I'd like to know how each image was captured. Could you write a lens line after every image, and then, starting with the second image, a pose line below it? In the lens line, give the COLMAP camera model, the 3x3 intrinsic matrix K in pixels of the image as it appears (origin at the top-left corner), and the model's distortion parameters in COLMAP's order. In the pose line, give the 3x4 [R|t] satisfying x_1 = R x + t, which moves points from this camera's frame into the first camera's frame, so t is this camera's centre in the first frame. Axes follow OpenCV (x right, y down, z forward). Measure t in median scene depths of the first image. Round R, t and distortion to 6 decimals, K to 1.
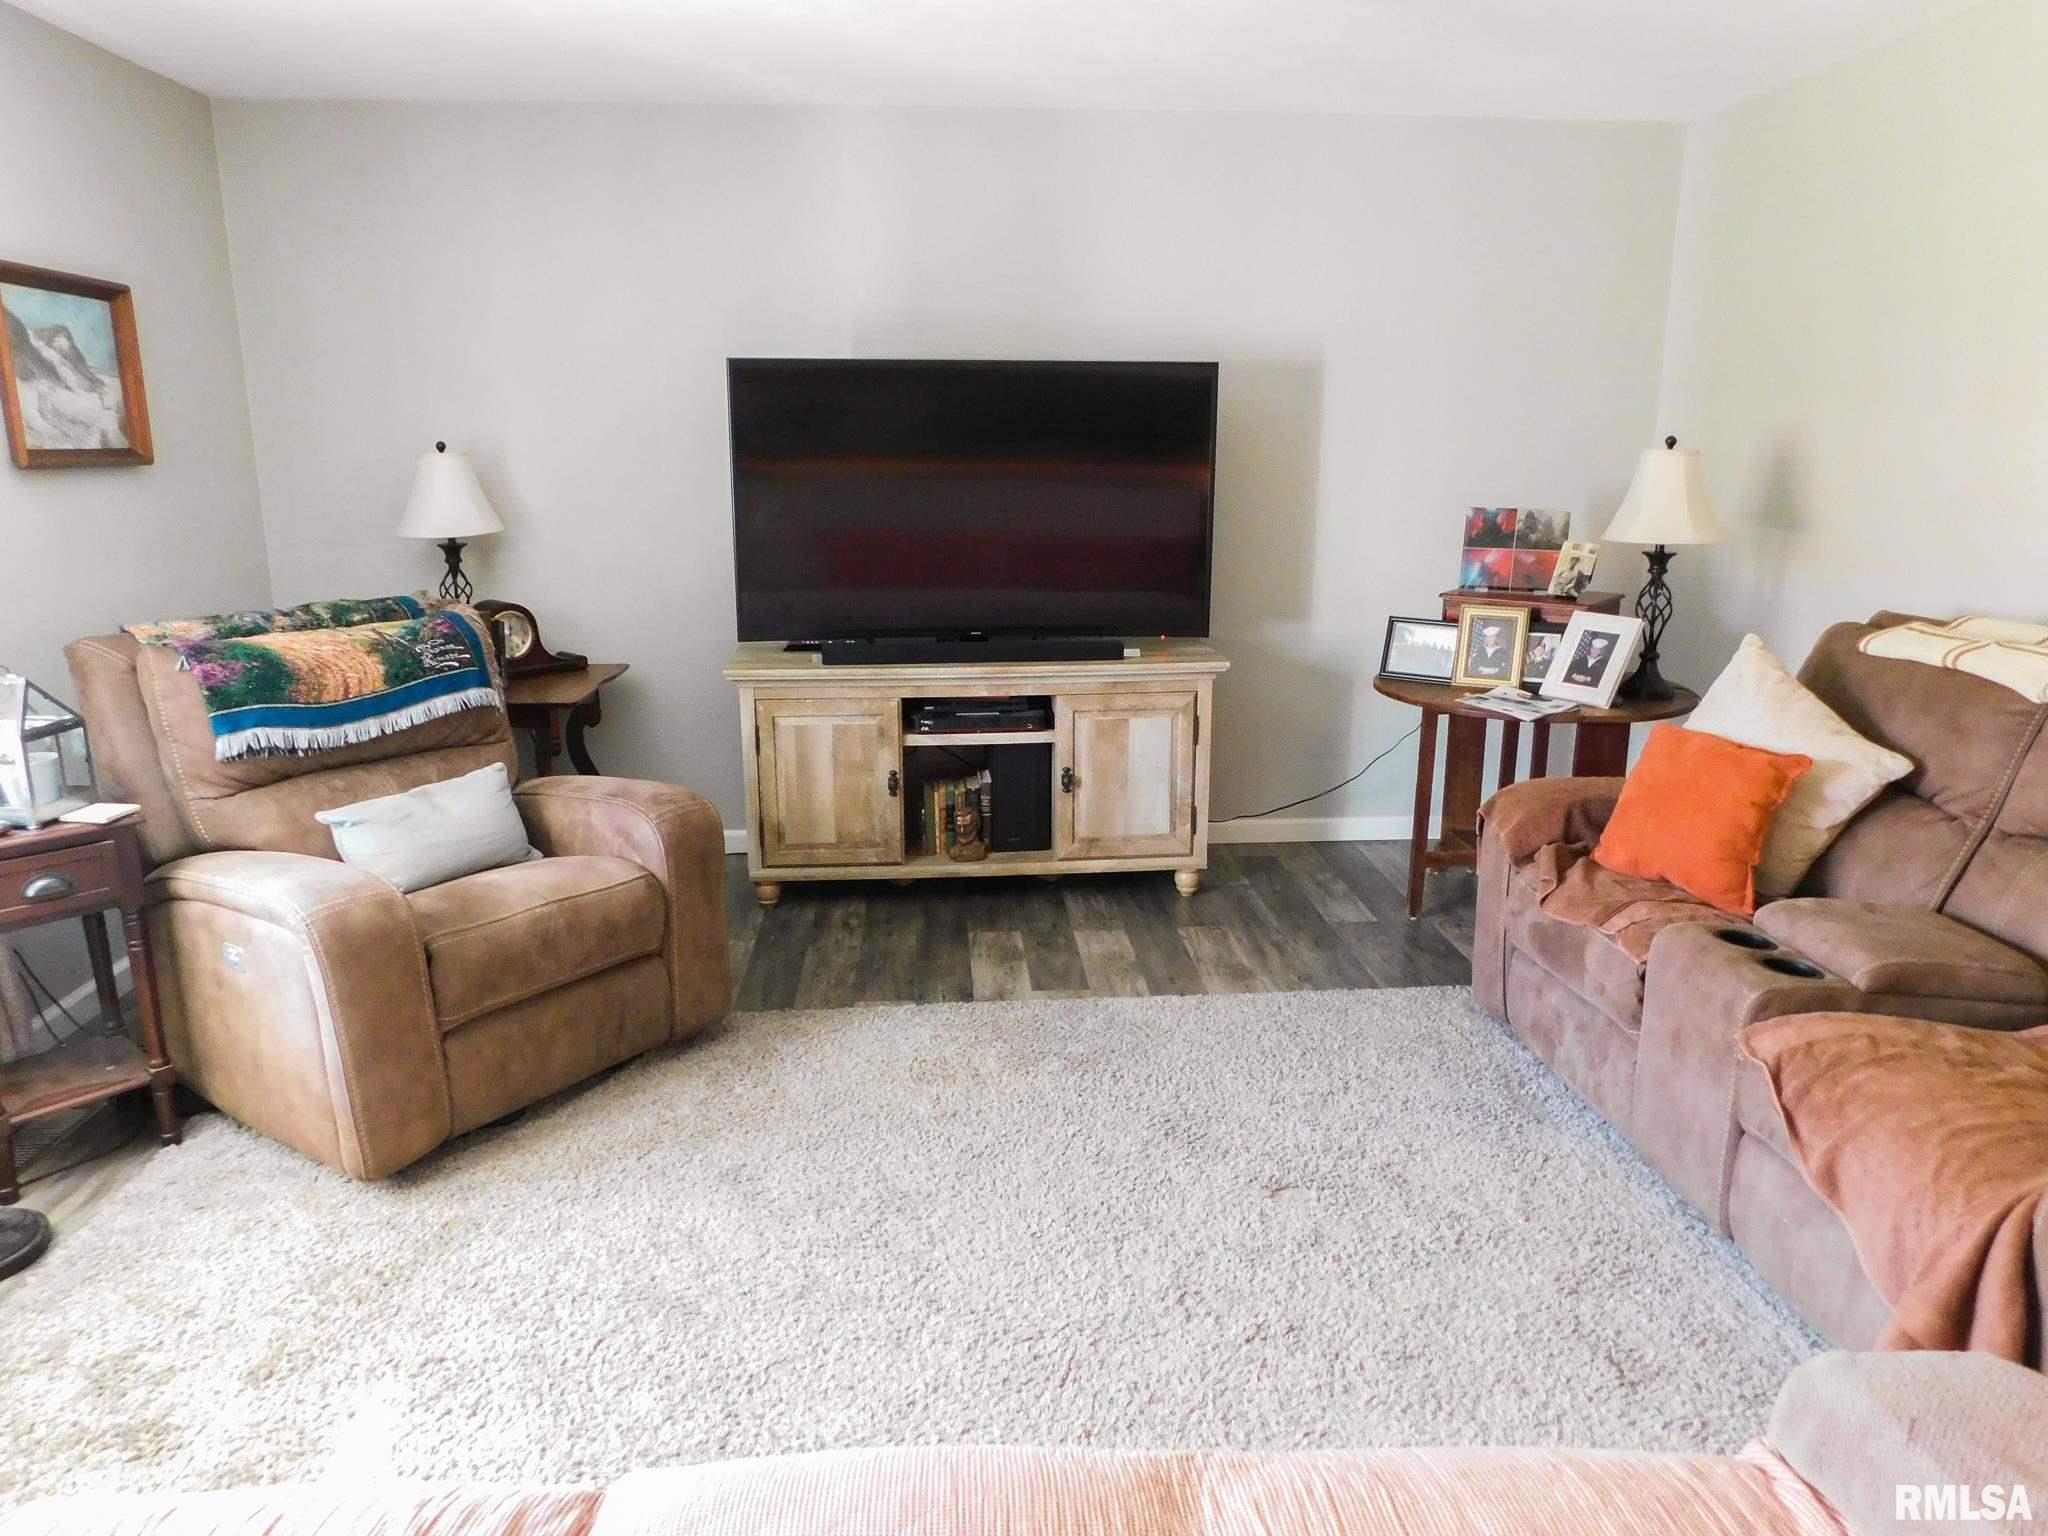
lens RADIAL K [[1433.2, 0, 1025.0], [0, 1433.2, 762.4], [0, 0, 1]] dist [-0.071266, 0.068993]
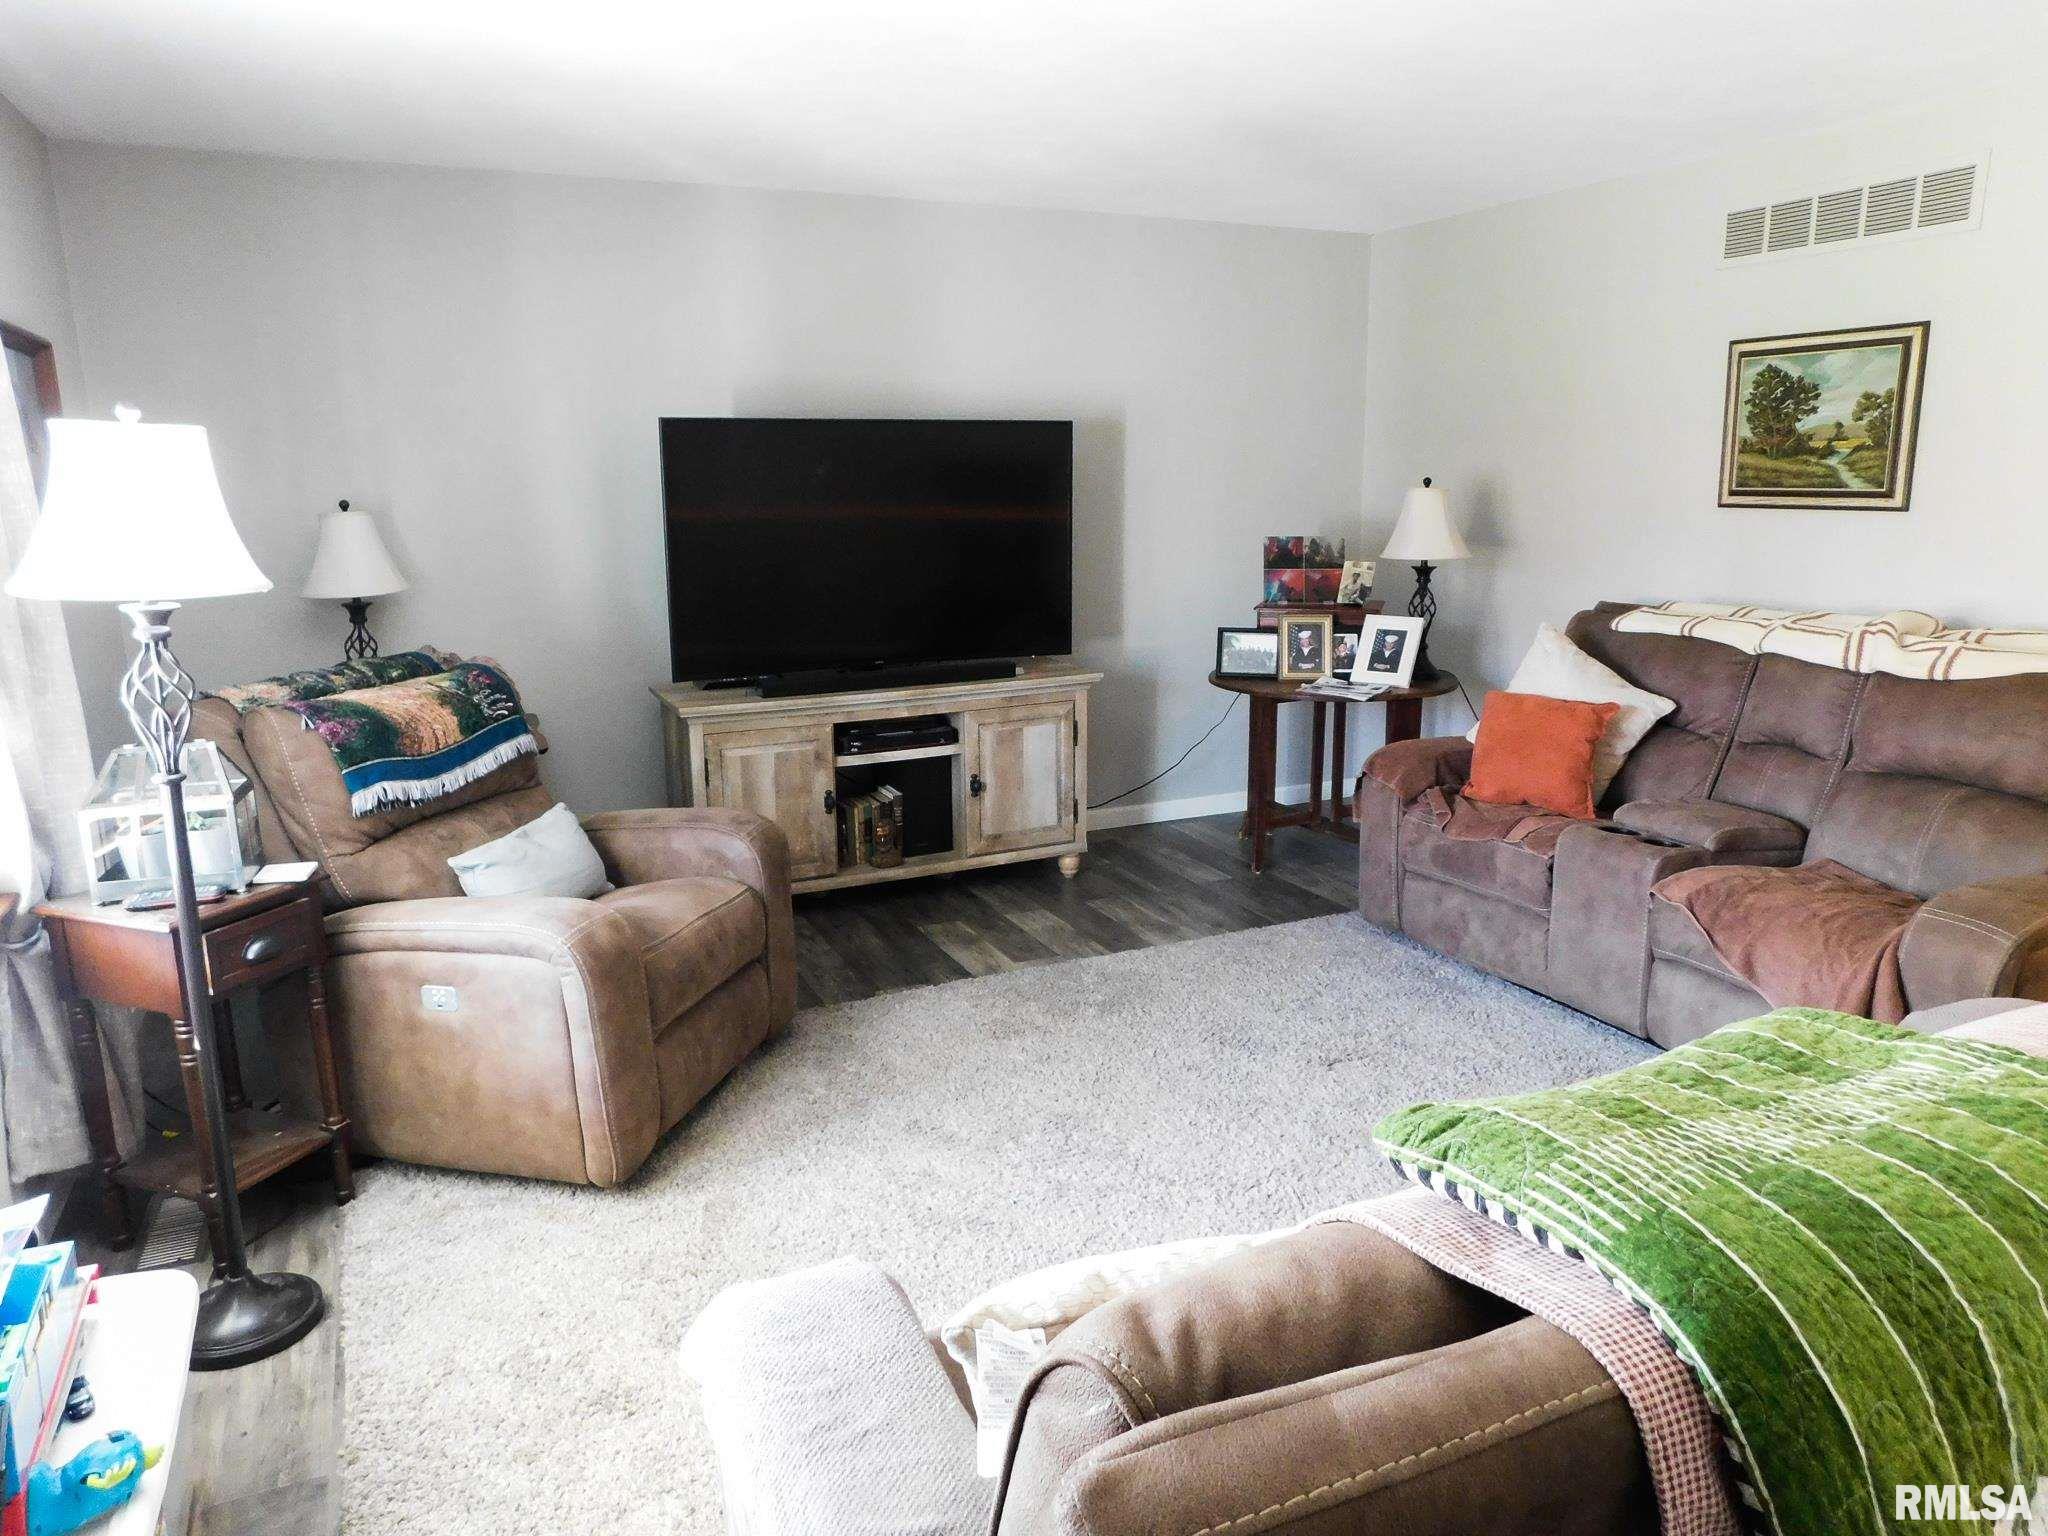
lens RADIAL K [[1433.2, 0, 1025.0], [0, 1433.2, 762.4], [0, 0, 1]] dist [-0.071266, 0.068993]
pose [[0.934588, -0.081906, 0.346174, -0.358966], [0.091974, 0.995680, -0.012726, 0.013357], [-0.343636, 0.043733, 0.938084, -0.090619]]
